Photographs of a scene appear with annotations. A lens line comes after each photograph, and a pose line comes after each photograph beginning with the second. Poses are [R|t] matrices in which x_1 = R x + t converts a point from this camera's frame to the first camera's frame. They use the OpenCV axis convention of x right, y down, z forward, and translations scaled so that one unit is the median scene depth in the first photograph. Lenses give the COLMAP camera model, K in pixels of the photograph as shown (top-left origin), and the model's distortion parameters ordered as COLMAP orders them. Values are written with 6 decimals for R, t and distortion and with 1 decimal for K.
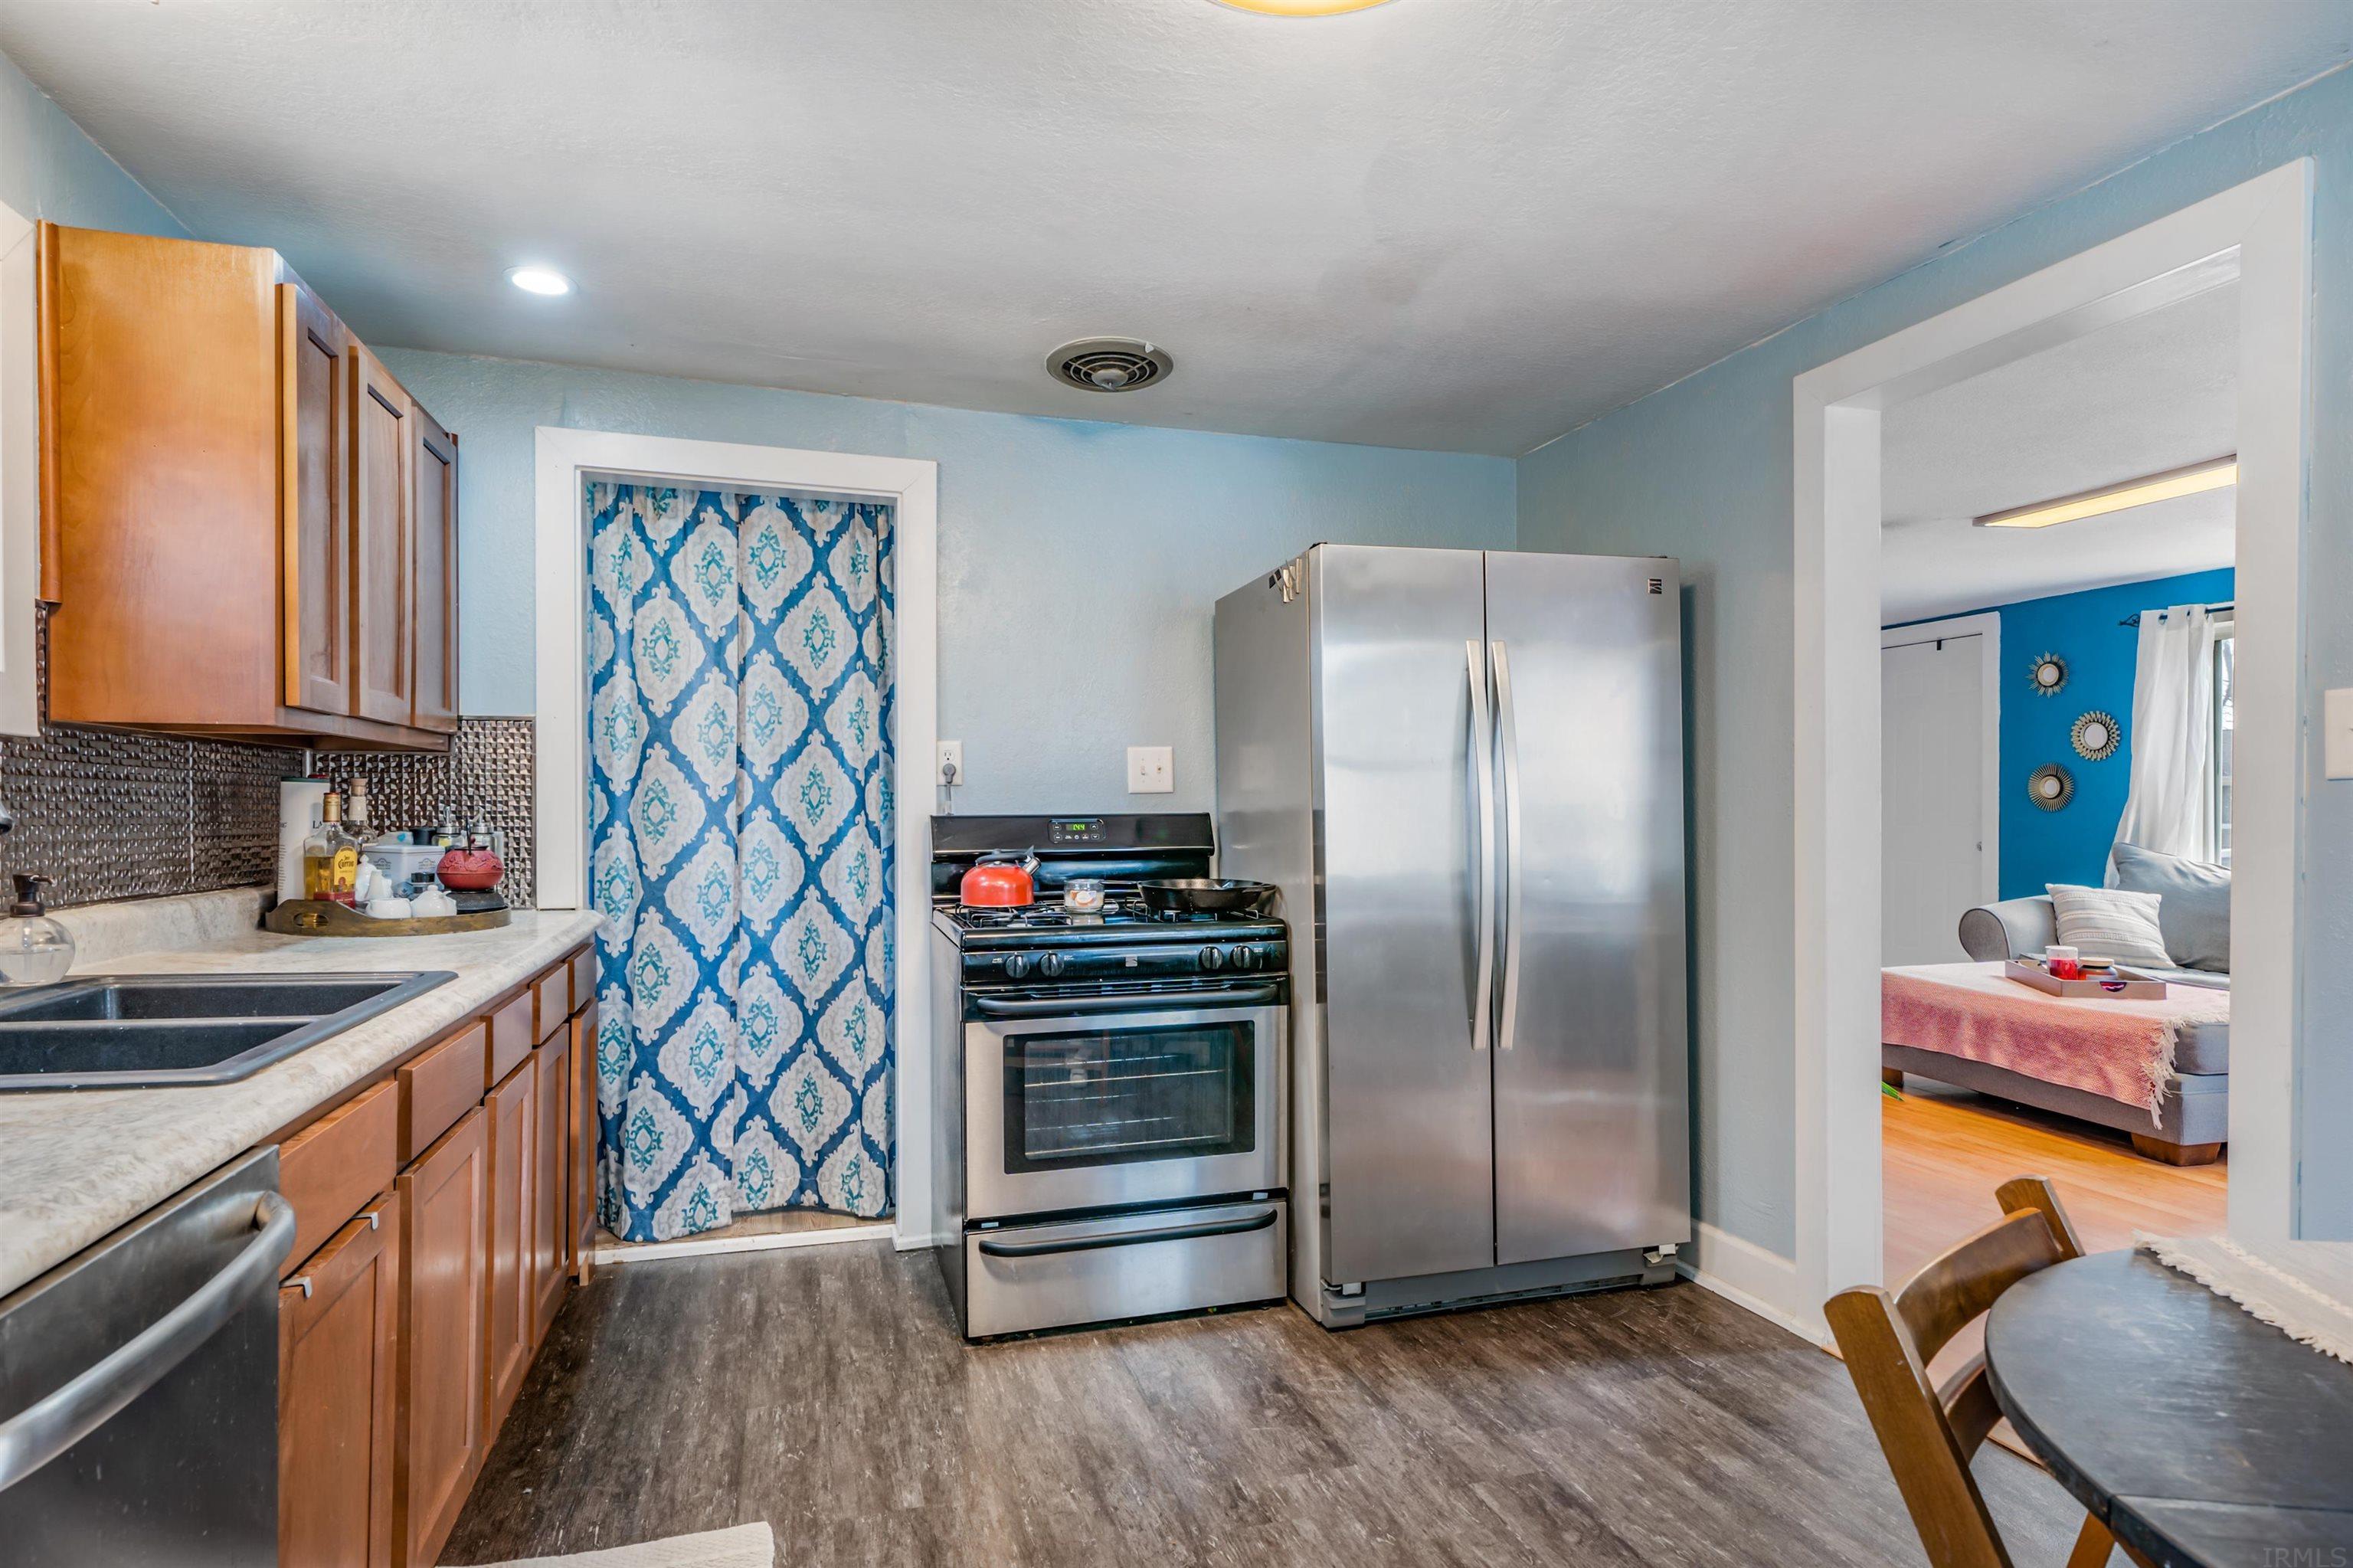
lens RADIAL K [[1270.4, 0, 1186.5], [0, 1270.4, 802.9], [0, 0, 1]] dist [-0.001306, -0.000164]
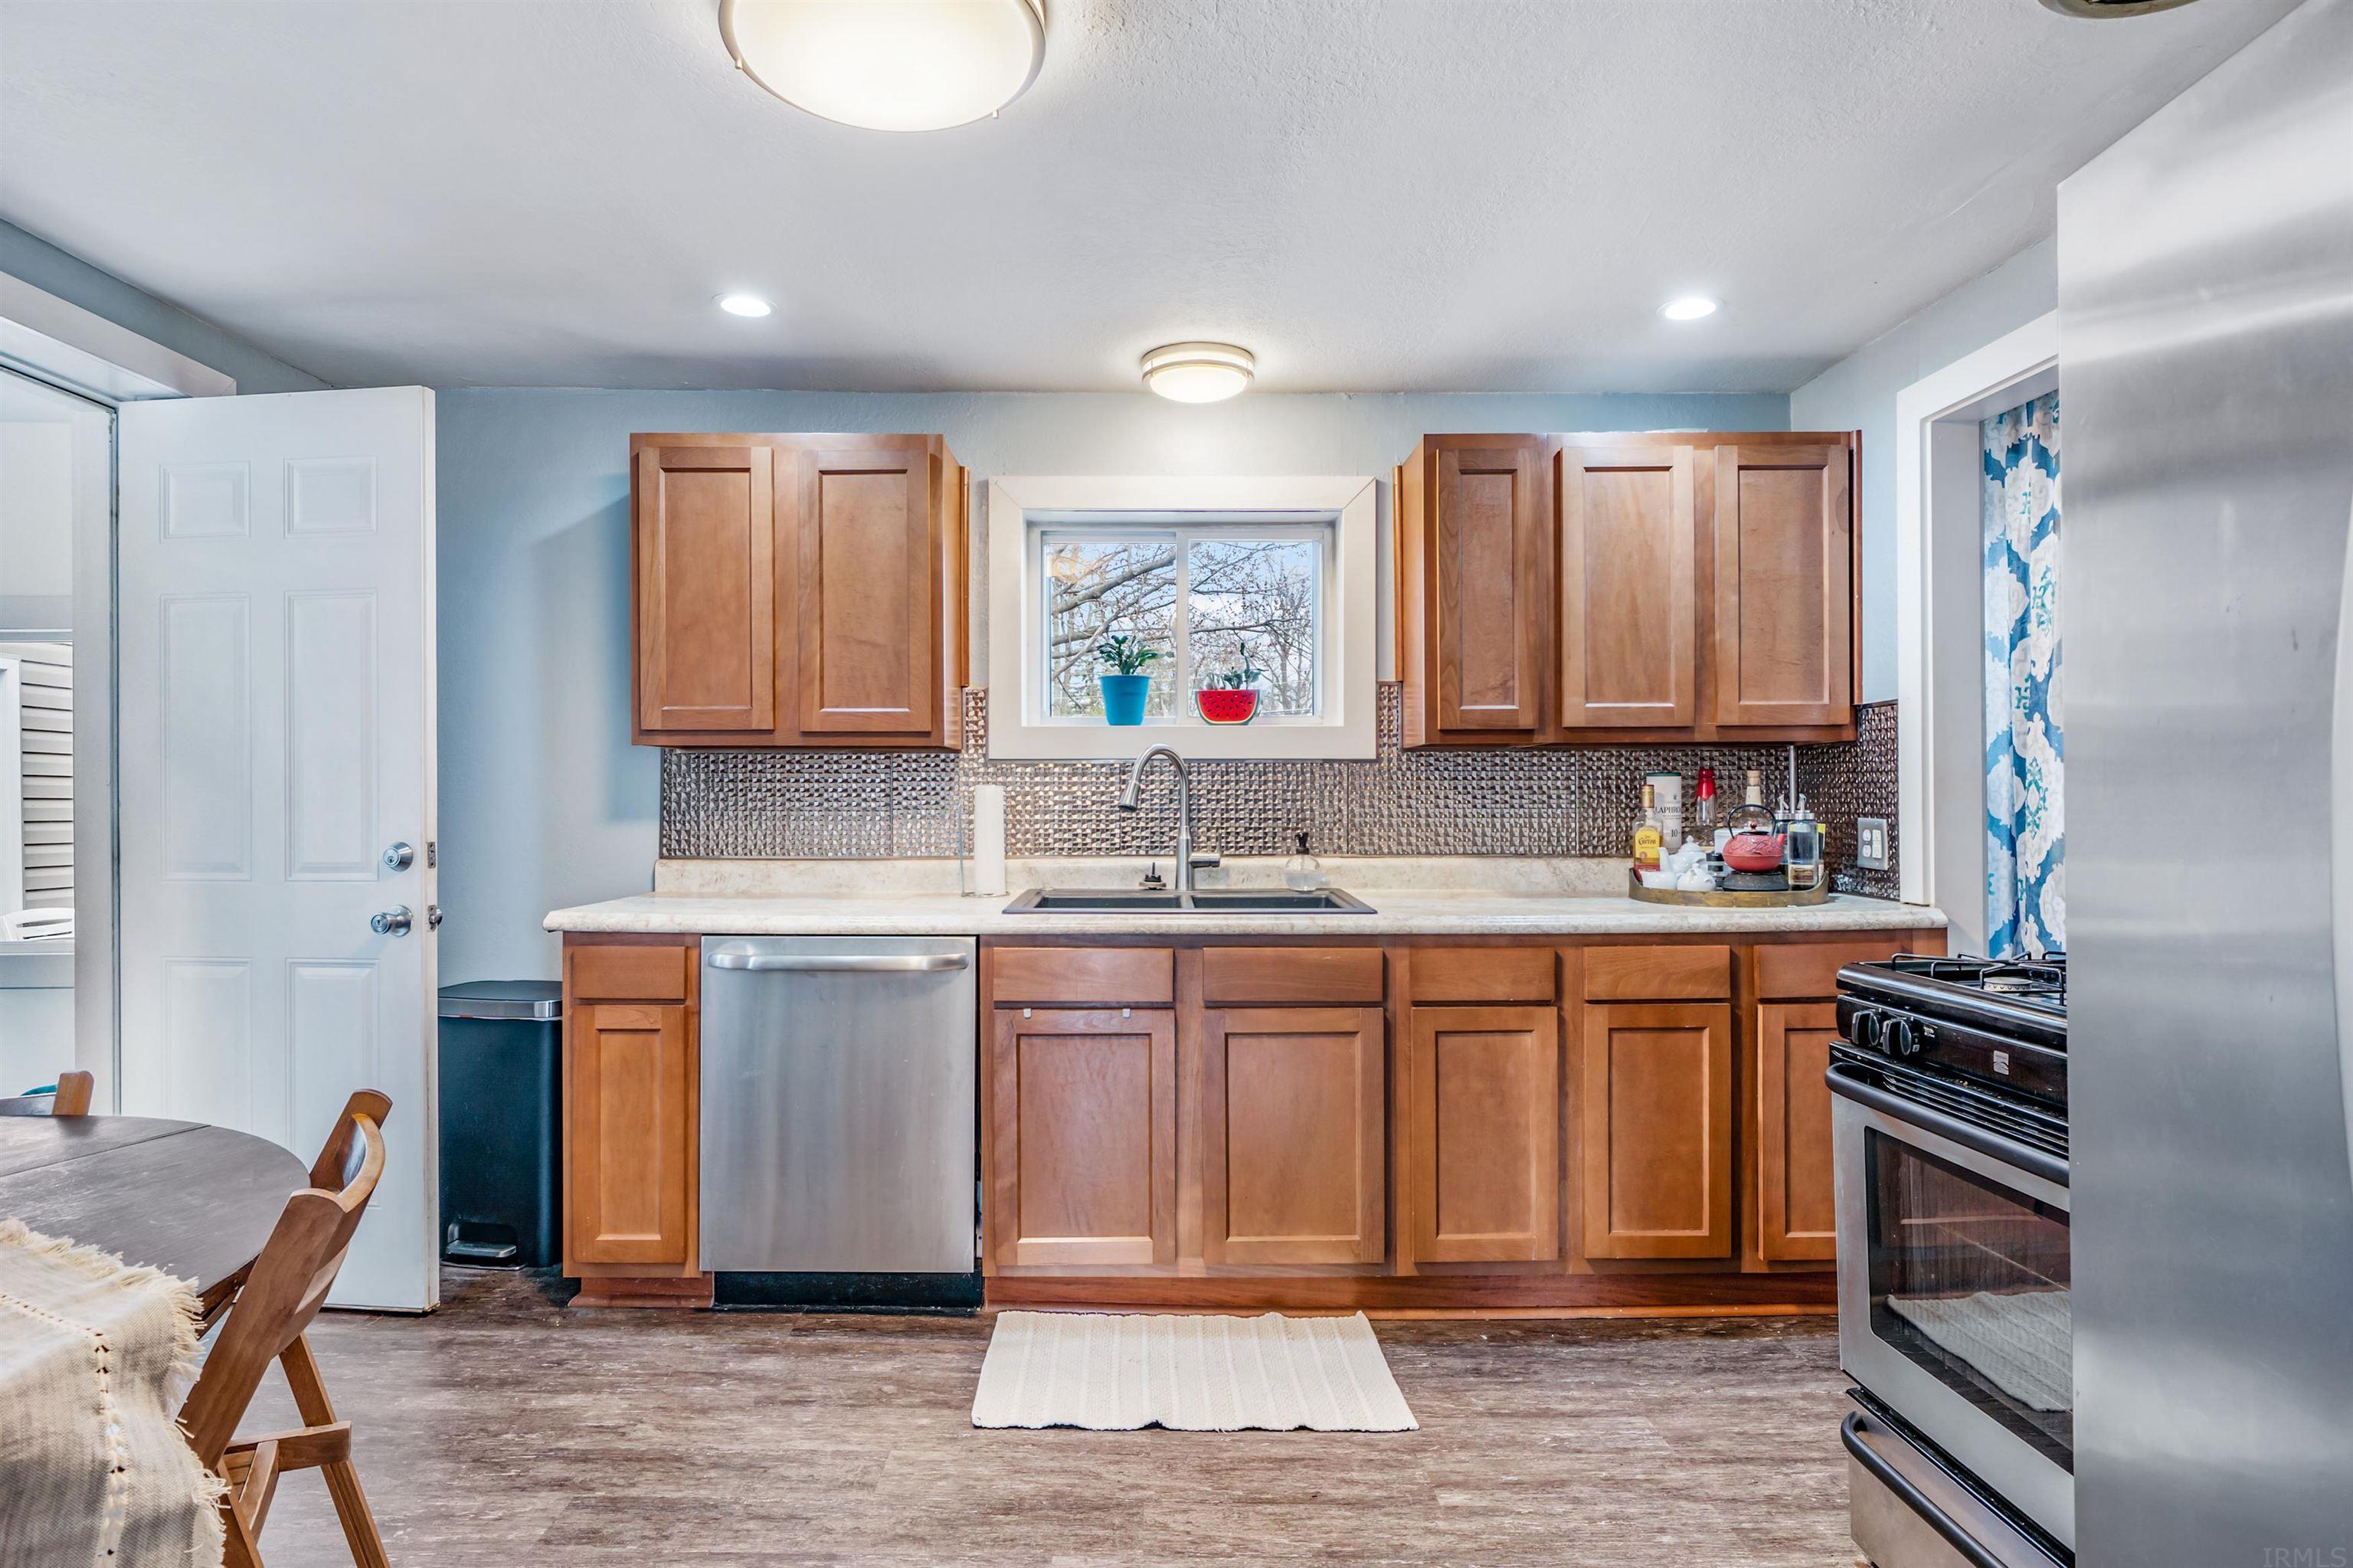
lens RADIAL K [[1270.4, 0, 1180.3], [0, 1270.4, 793.2], [0, 0, 1]] dist [-0.001306, -0.000164]
pose [[-0.282728, -0.008182, -0.959165, 0.680479], [0.009489, 0.999891, -0.011326, 0.010116], [0.959153, -0.012303, -0.282620, 0.931918]]
